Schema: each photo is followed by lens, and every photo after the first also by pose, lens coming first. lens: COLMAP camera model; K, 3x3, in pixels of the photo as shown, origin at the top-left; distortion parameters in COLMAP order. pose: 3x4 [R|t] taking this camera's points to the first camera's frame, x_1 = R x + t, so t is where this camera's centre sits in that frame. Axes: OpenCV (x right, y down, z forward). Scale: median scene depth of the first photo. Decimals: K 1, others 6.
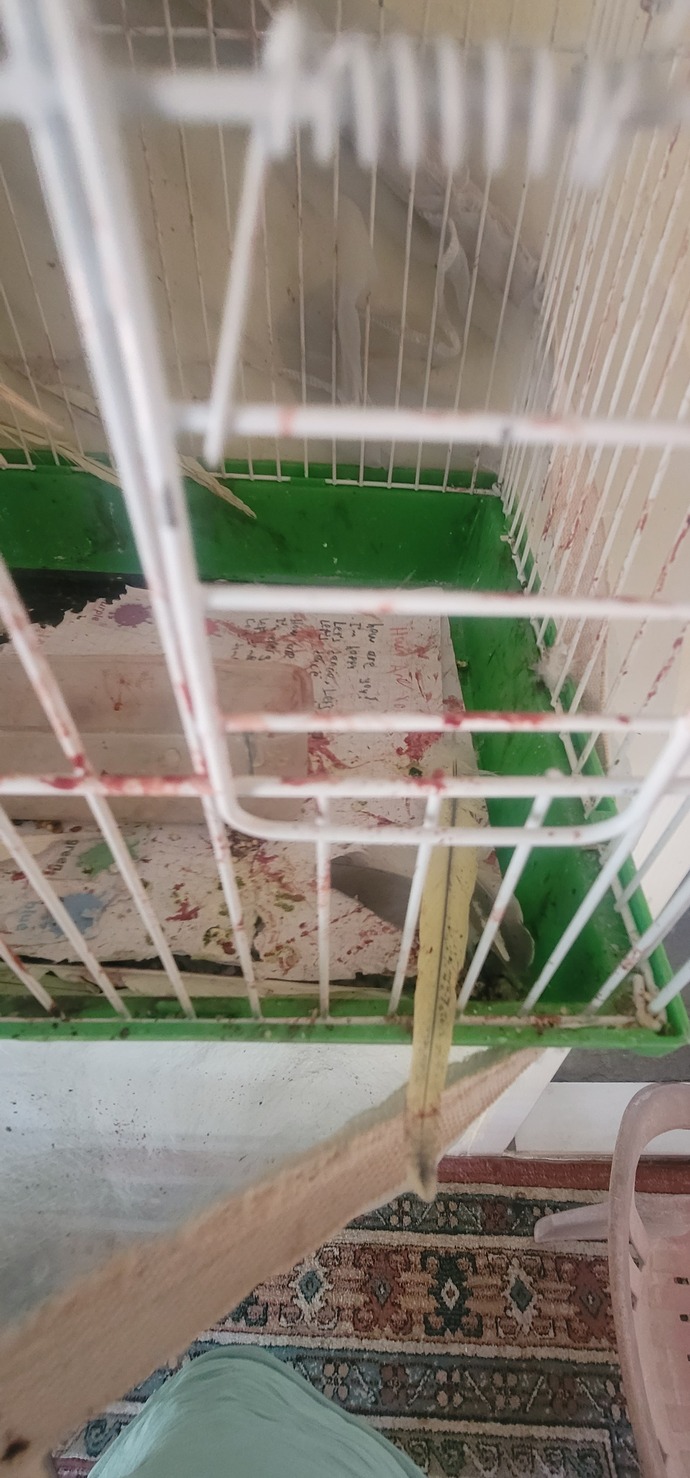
lens RADIAL K [[602.0, 0, 348.1], [0, 602.0, 737.1], [0, 0, 1]] dist [-0.001283, 0.000029]
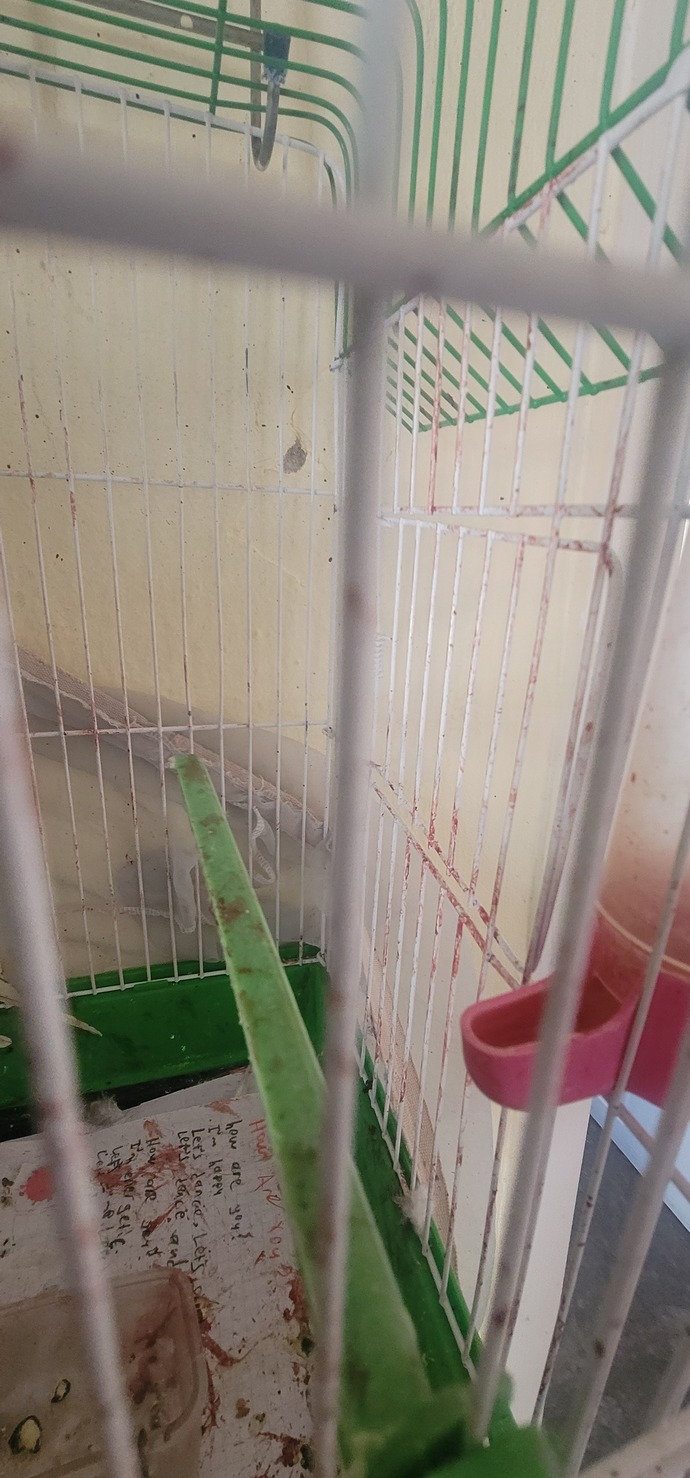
lens RADIAL K [[602.0, 0, 339.1], [0, 602.0, 741.4], [0, 0, 1]] dist [-0.001283, 0.000029]
pose [[0.949251, -0.093767, 0.300216, -0.032463], [0.213030, 0.893914, -0.394381, -0.340776], [-0.231387, 0.438321, 0.868524, -0.216464]]
